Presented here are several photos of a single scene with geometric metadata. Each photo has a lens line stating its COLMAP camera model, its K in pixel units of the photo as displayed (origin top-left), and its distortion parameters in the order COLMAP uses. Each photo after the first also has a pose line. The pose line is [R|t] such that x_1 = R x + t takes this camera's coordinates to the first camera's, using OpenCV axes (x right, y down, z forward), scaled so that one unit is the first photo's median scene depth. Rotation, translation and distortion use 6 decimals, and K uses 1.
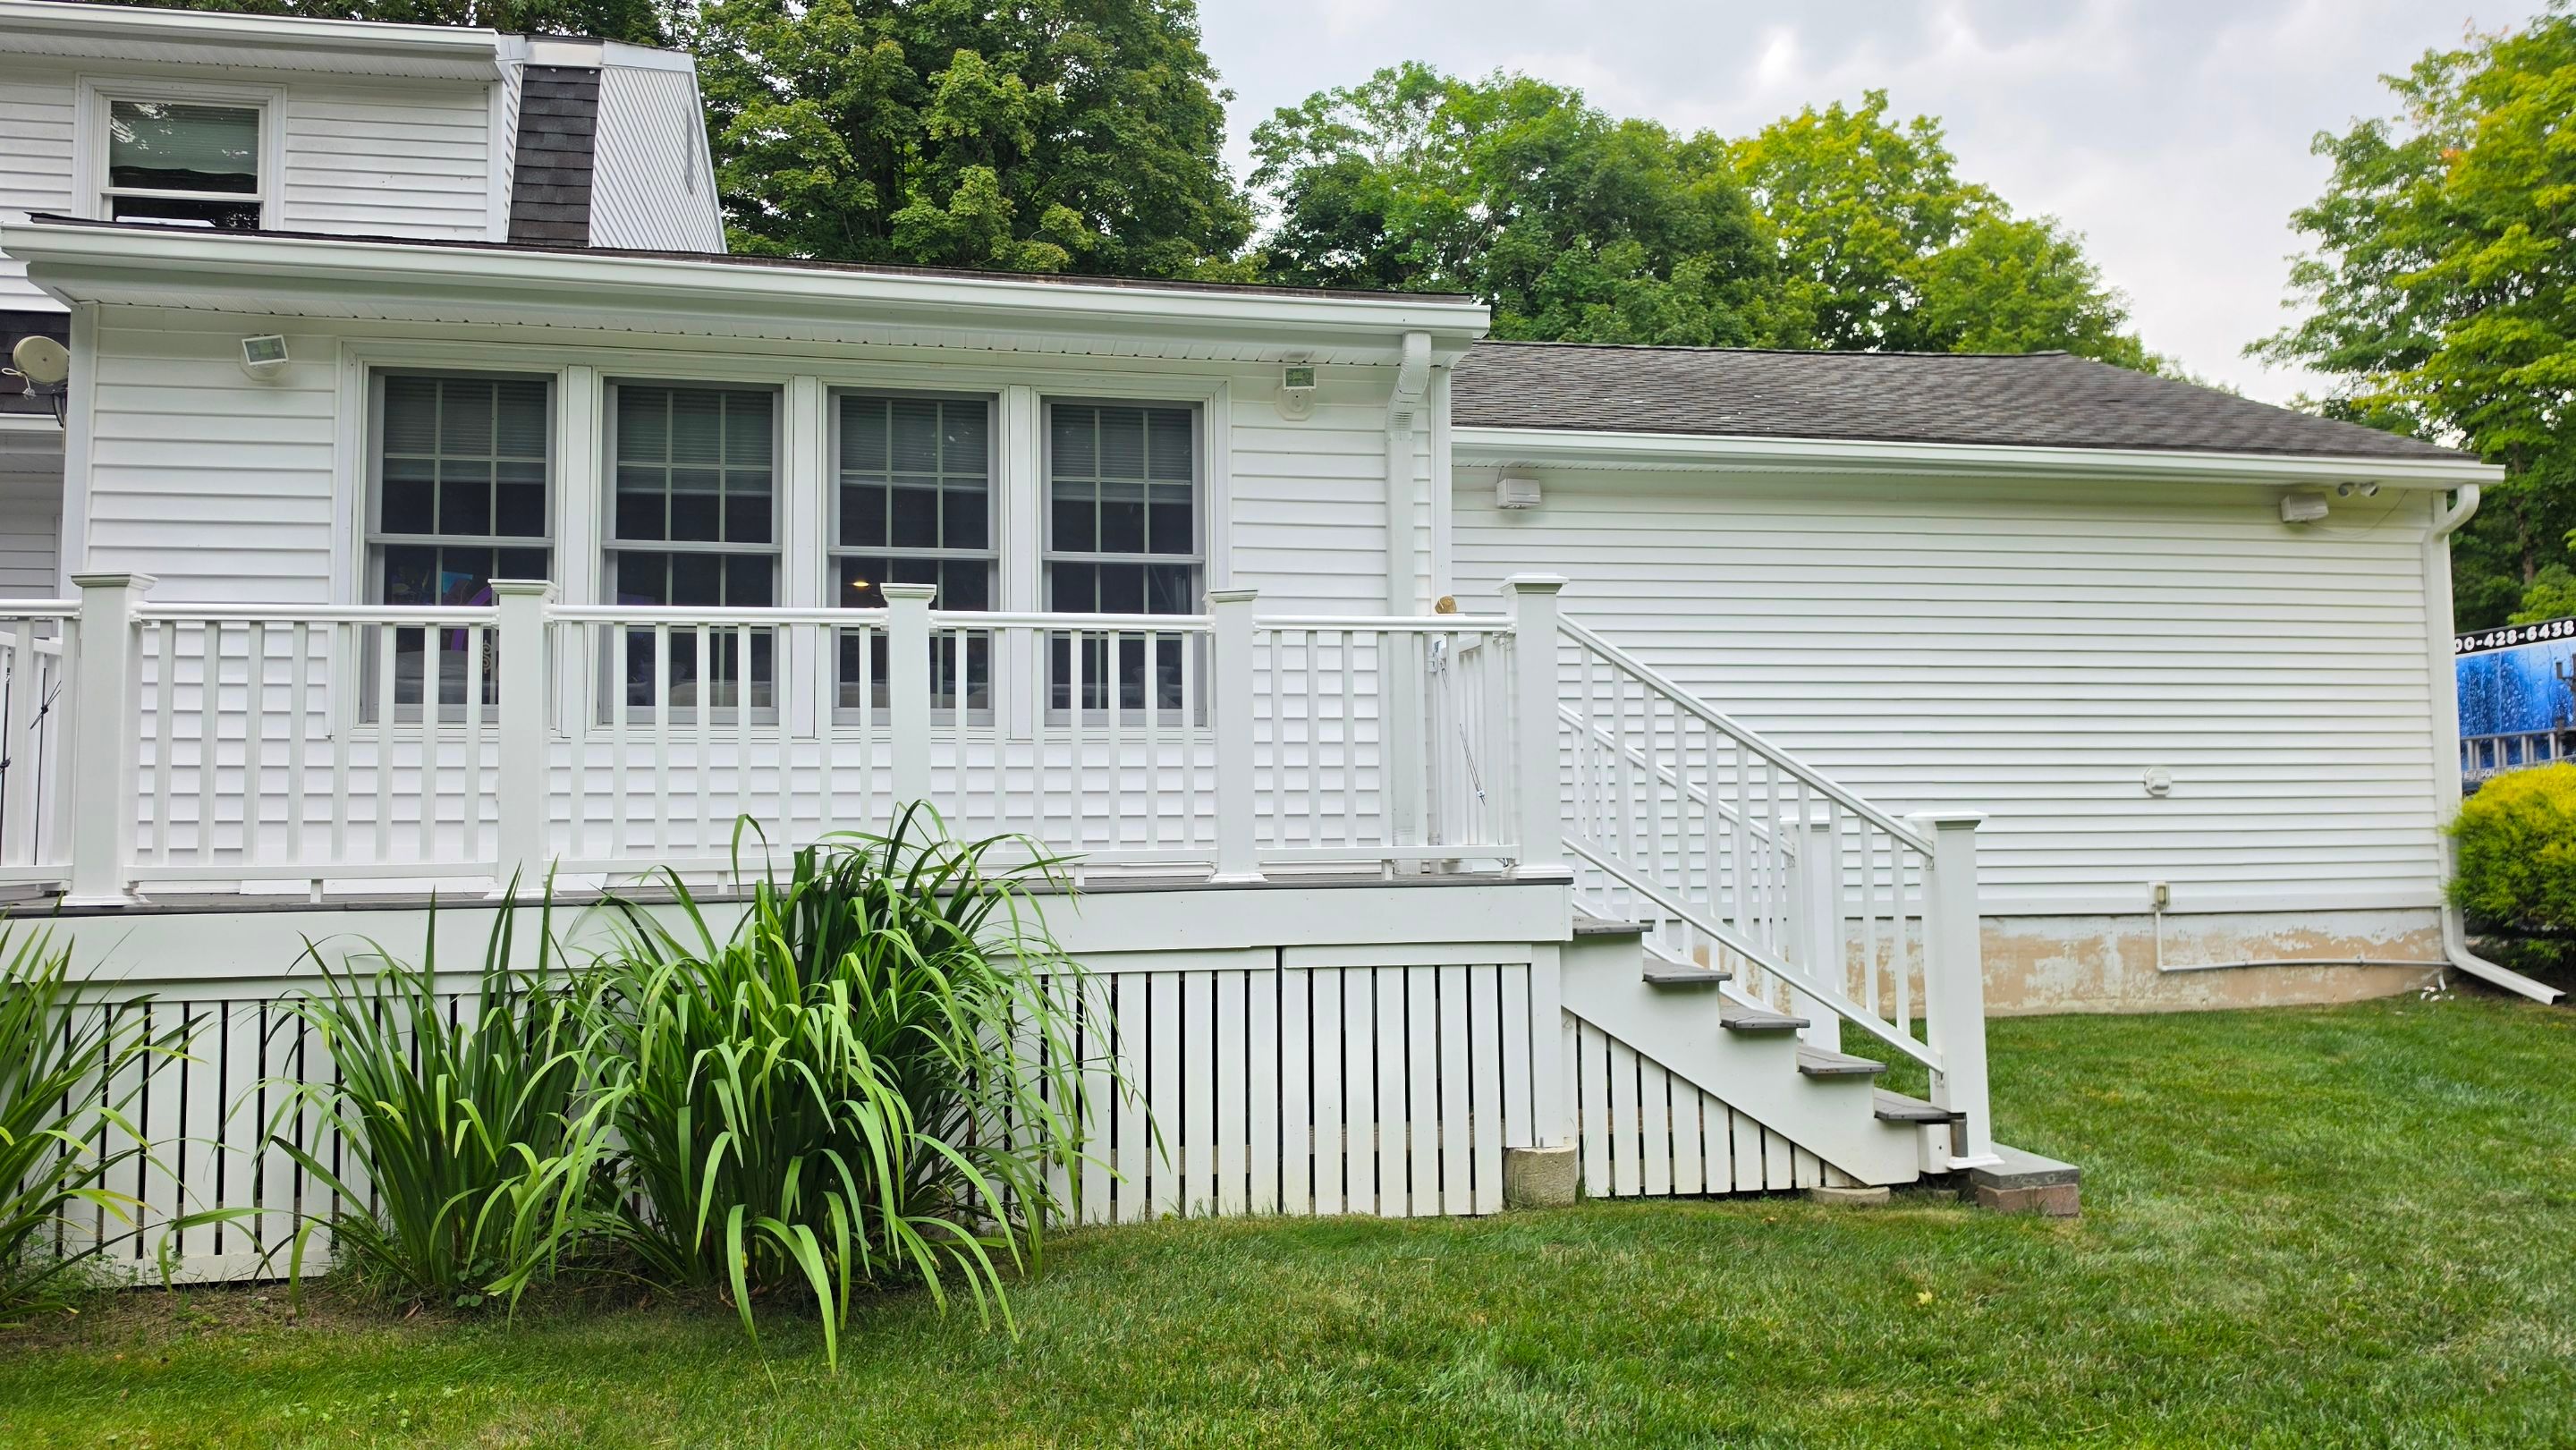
lens RADIAL K [[1792.7, 0, 1290.7], [0, 1792.7, 736.5], [0, 0, 1]] dist [0.038648, -0.029936]
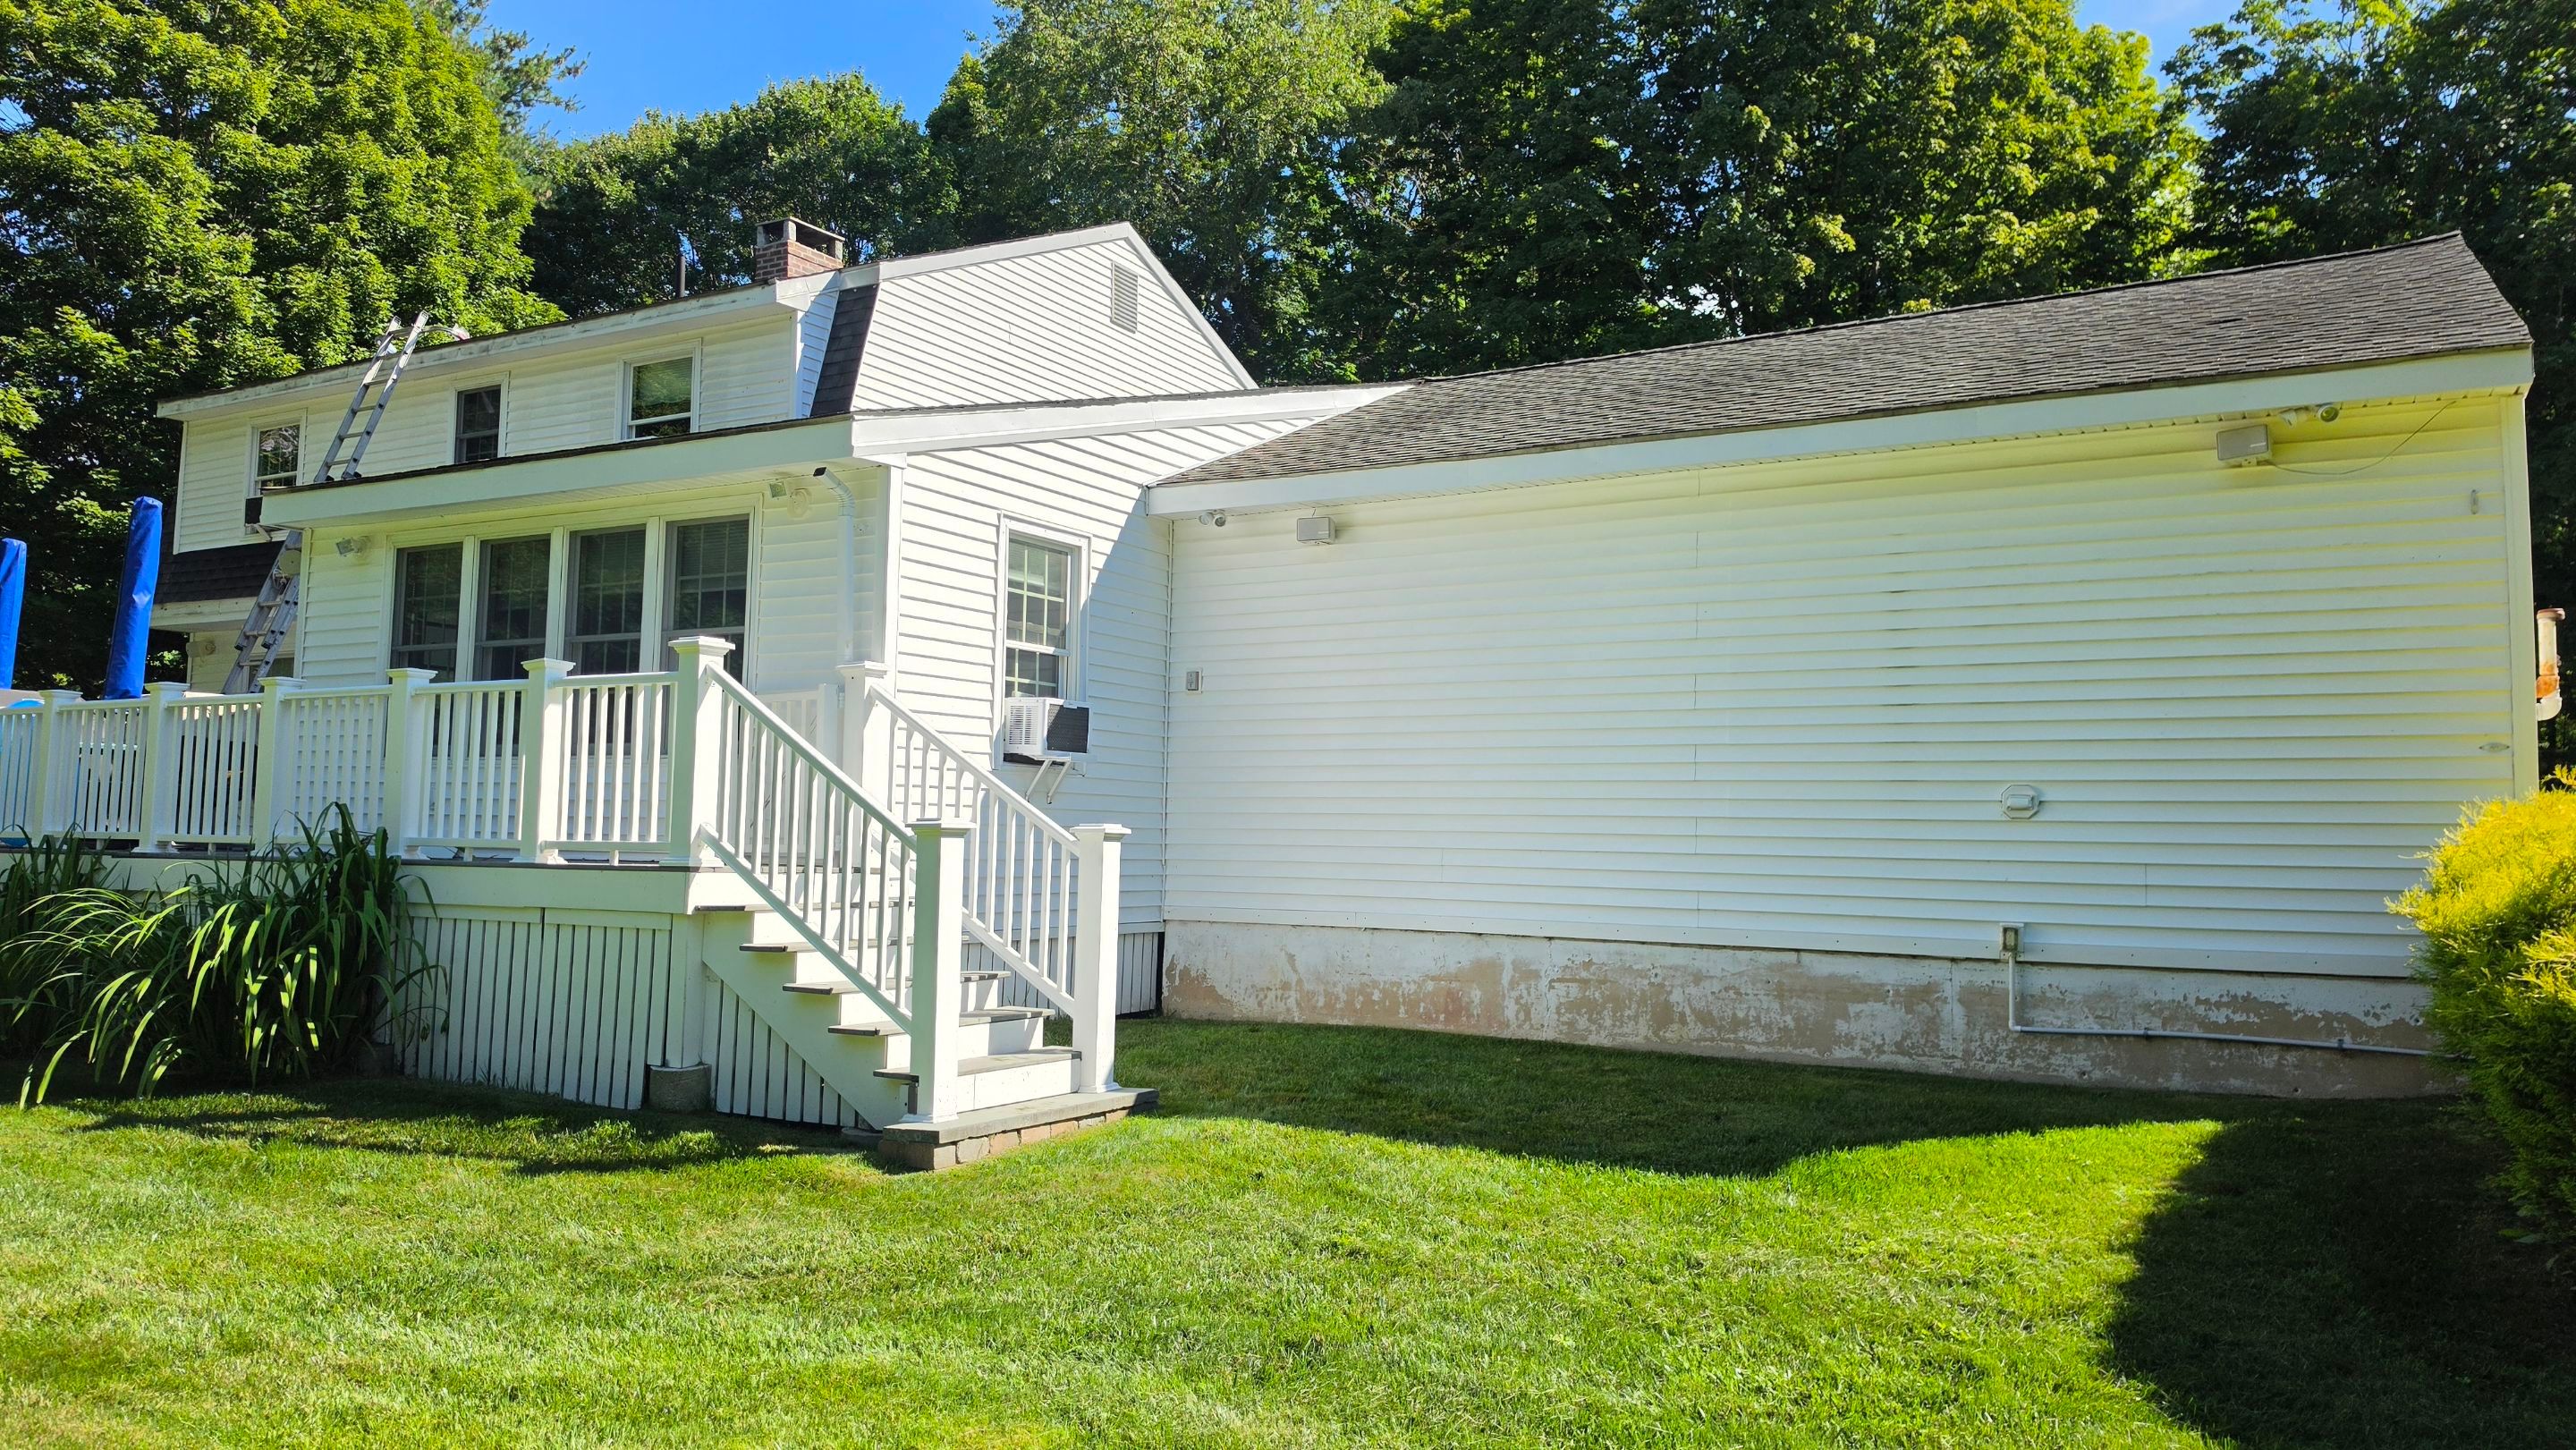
lens RADIAL K [[1792.7, 0, 1291.7], [0, 1792.7, 712.6], [0, 0, 1]] dist [0.038648, -0.029936]
pose [[0.754485, -0.023143, -0.655909, 0.777479], [0.010471, 0.999675, -0.023227, 0.000625], [0.656233, 0.010656, 0.754483, 0.164075]]
